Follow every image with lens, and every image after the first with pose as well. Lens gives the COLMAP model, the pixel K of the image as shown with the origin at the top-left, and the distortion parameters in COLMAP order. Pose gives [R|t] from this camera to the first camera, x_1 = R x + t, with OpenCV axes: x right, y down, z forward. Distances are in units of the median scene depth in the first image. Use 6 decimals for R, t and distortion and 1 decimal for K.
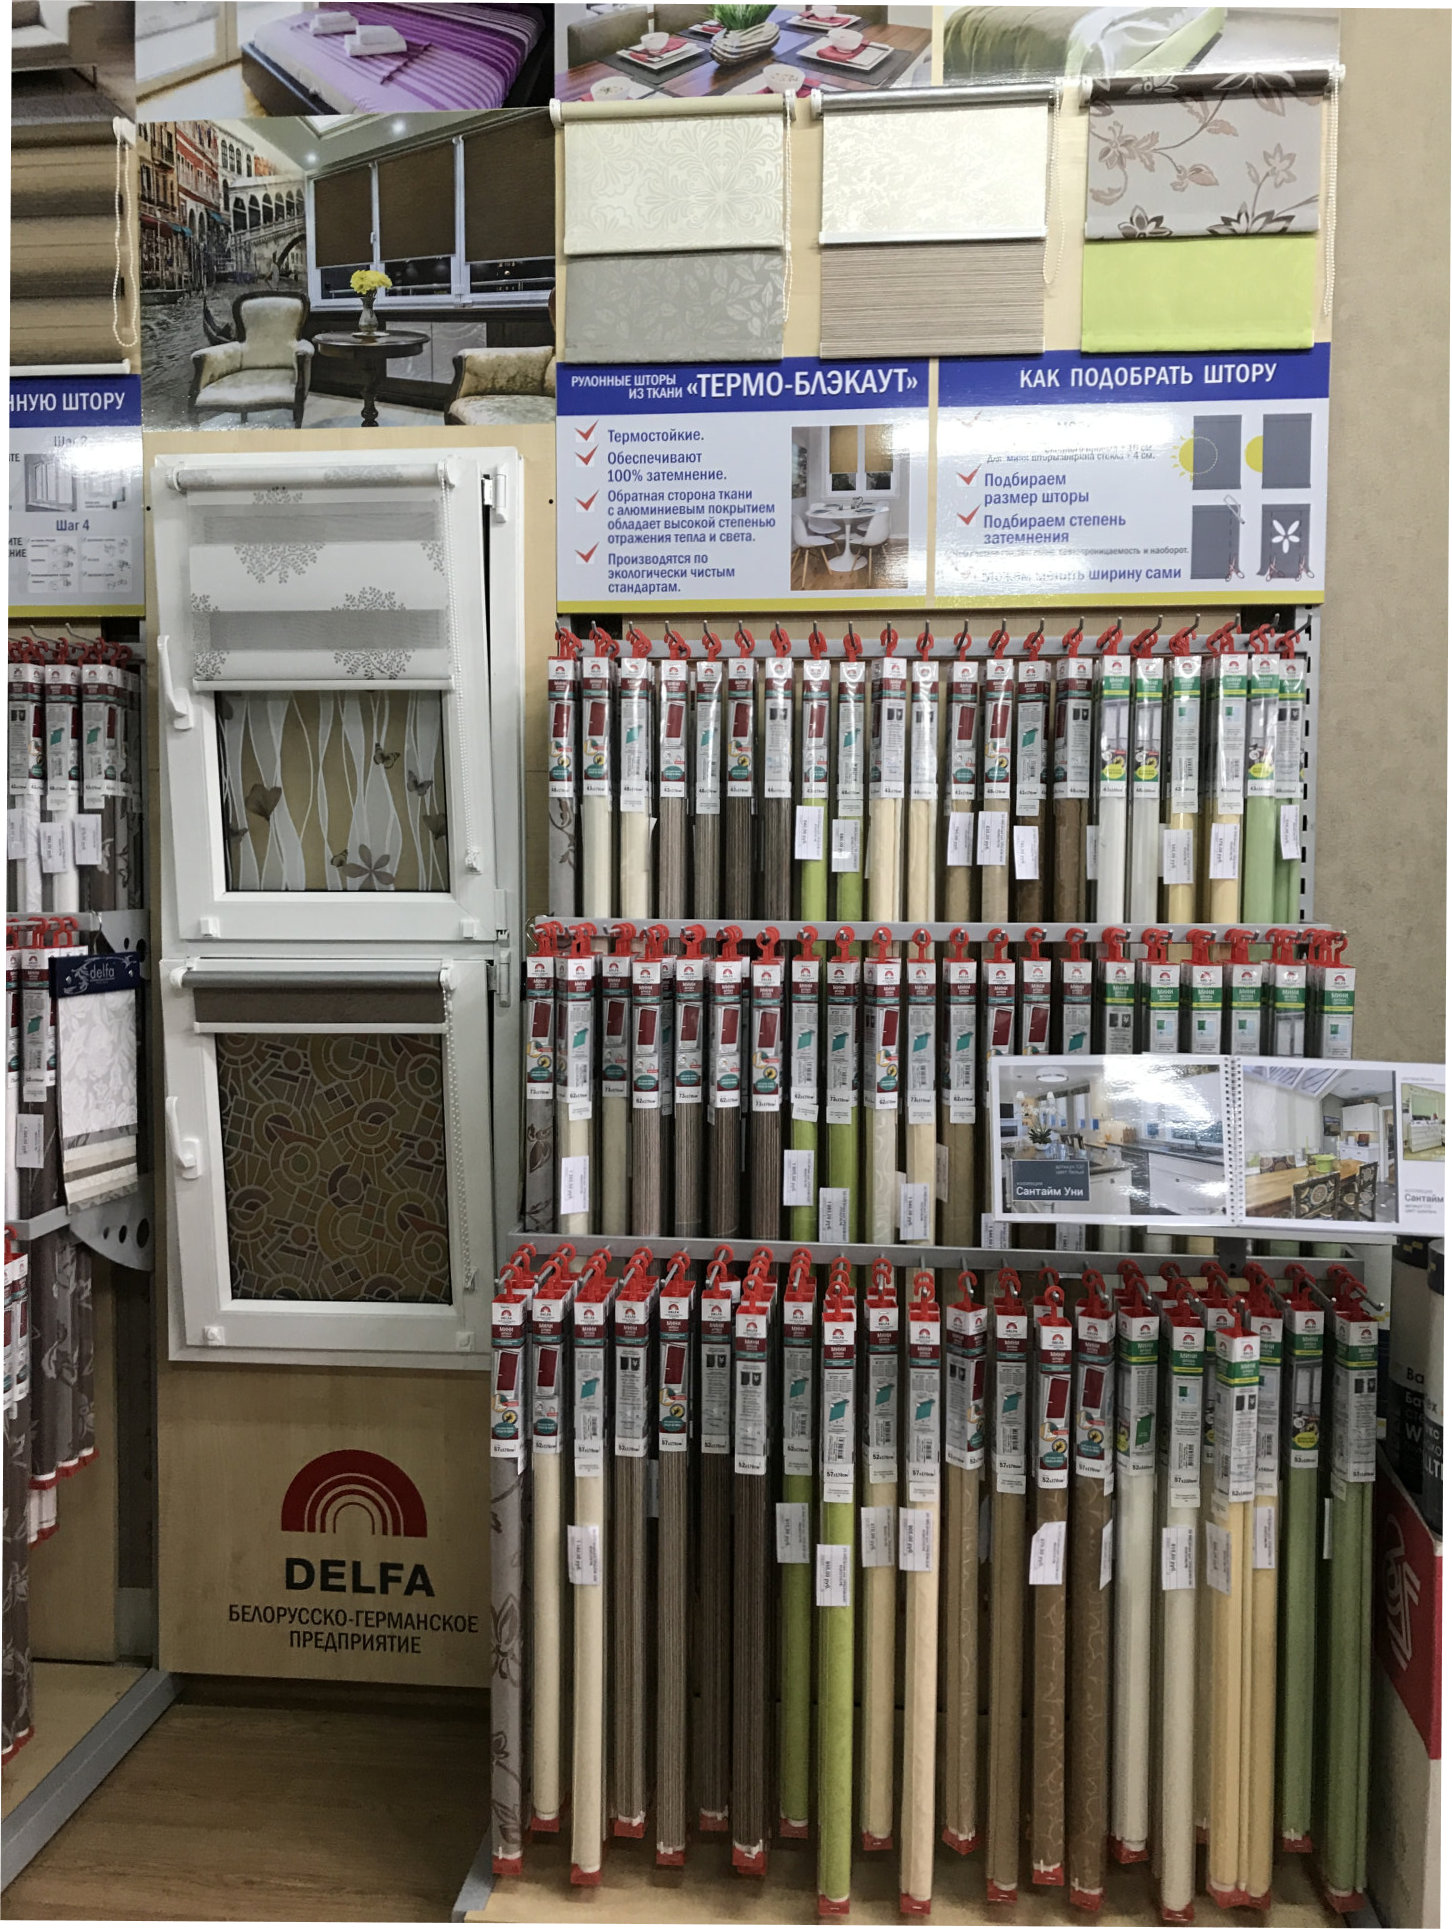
lens RADIAL K [[1575.6, 0, 724.9], [0, 1575.6, 966.5], [0, 0, 1]] dist [0.017732, -0.020845]
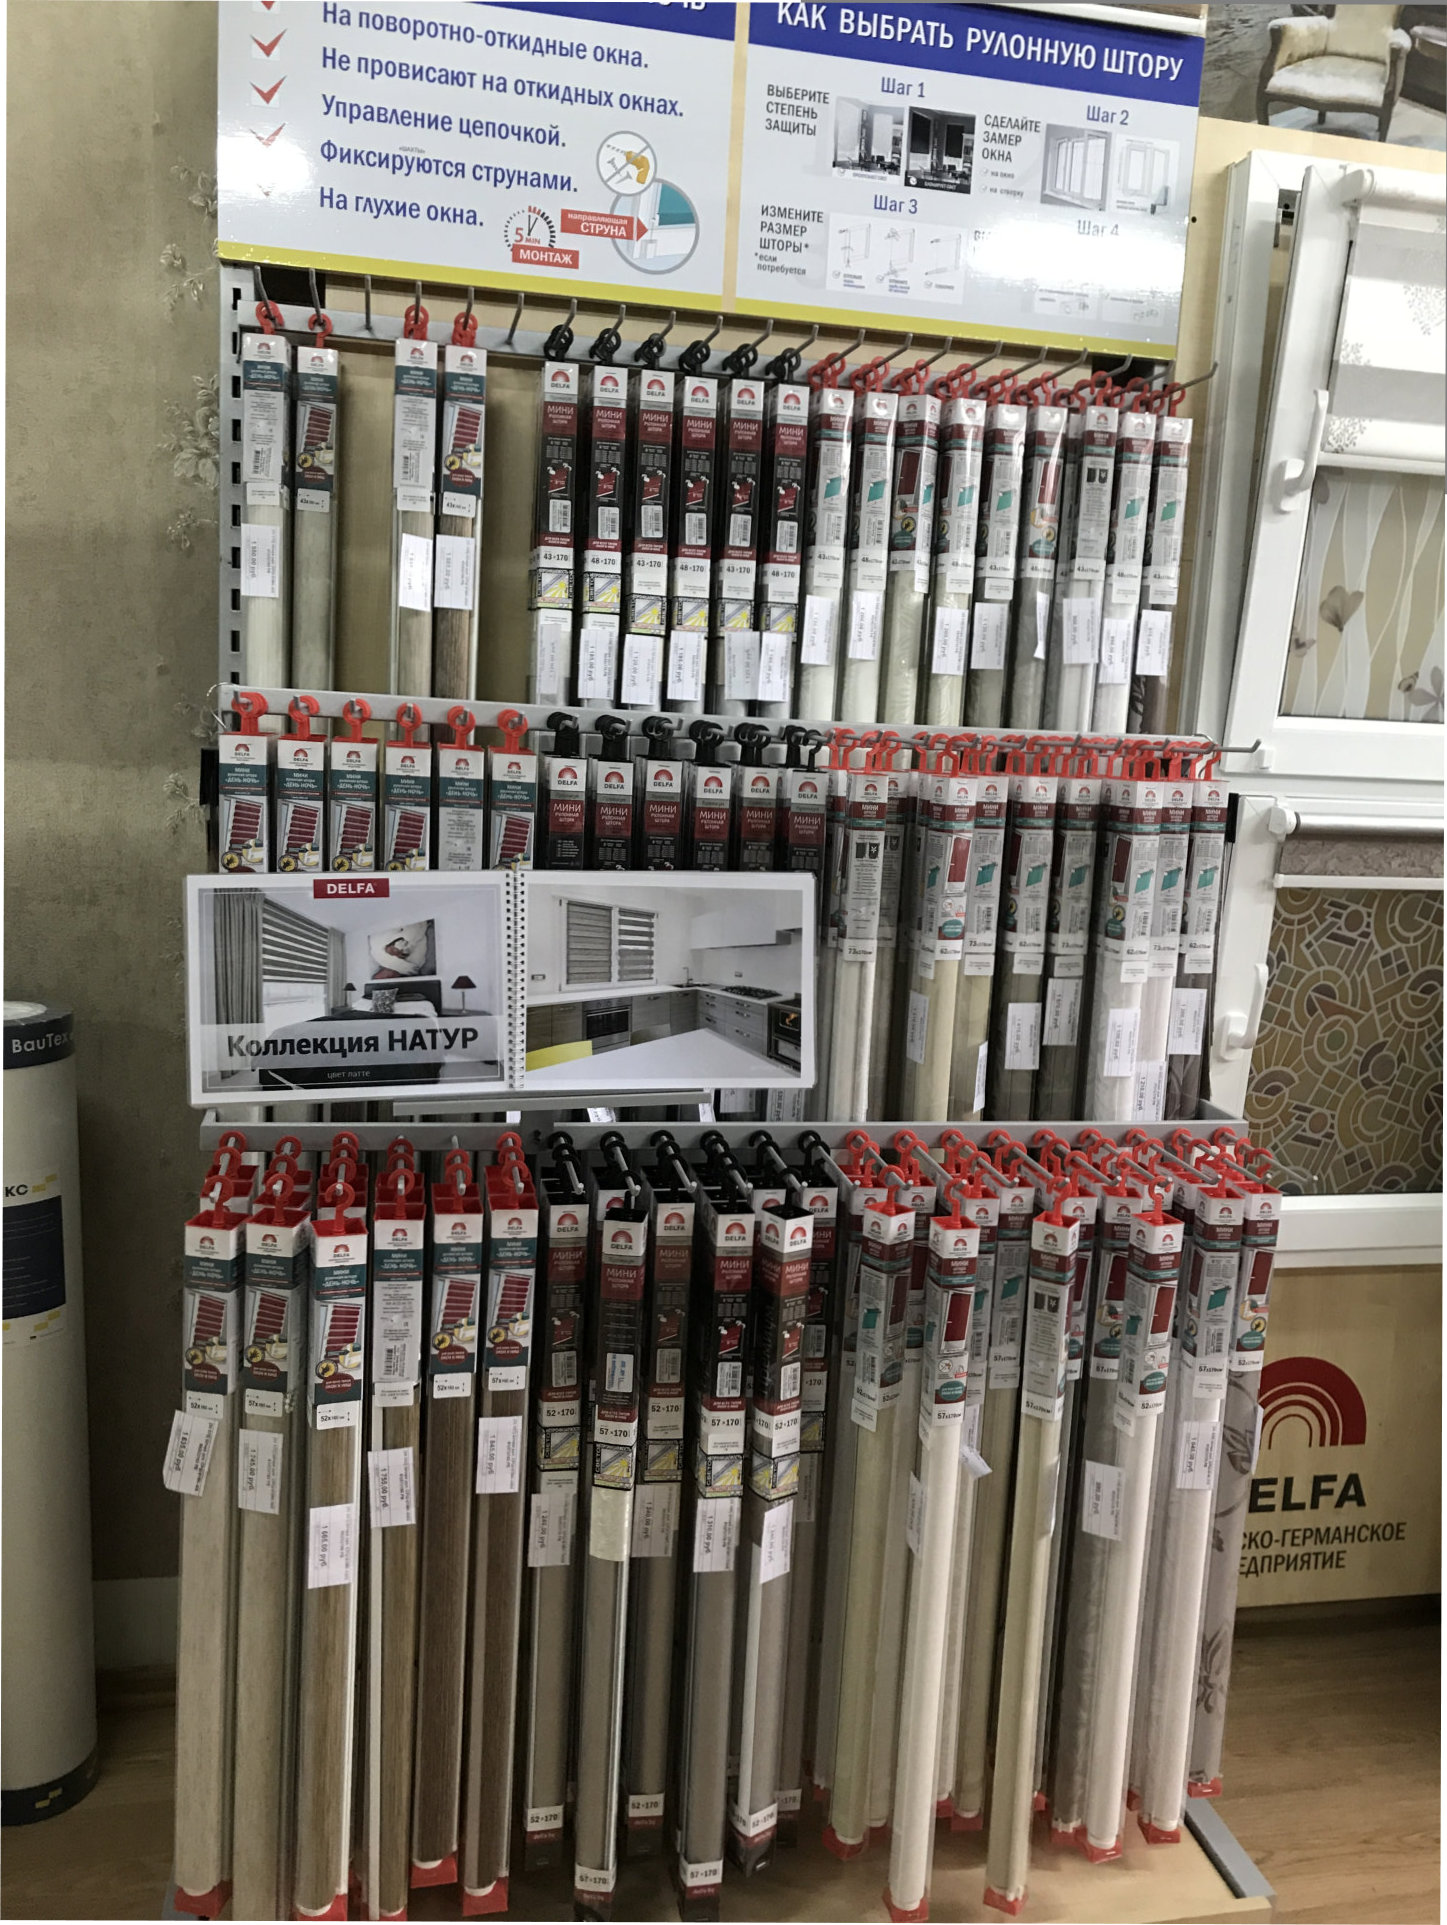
lens RADIAL K [[1572.3, 0, 722.5], [0, 1572.3, 958.7], [0, 0, 1]] dist [0.017732, -0.020845]
pose [[0.953278, -0.003687, 0.302073, -0.835887], [-0.027414, 0.994744, 0.098652, 0.005503], [-0.300849, -0.102324, 0.948167, 0.290199]]
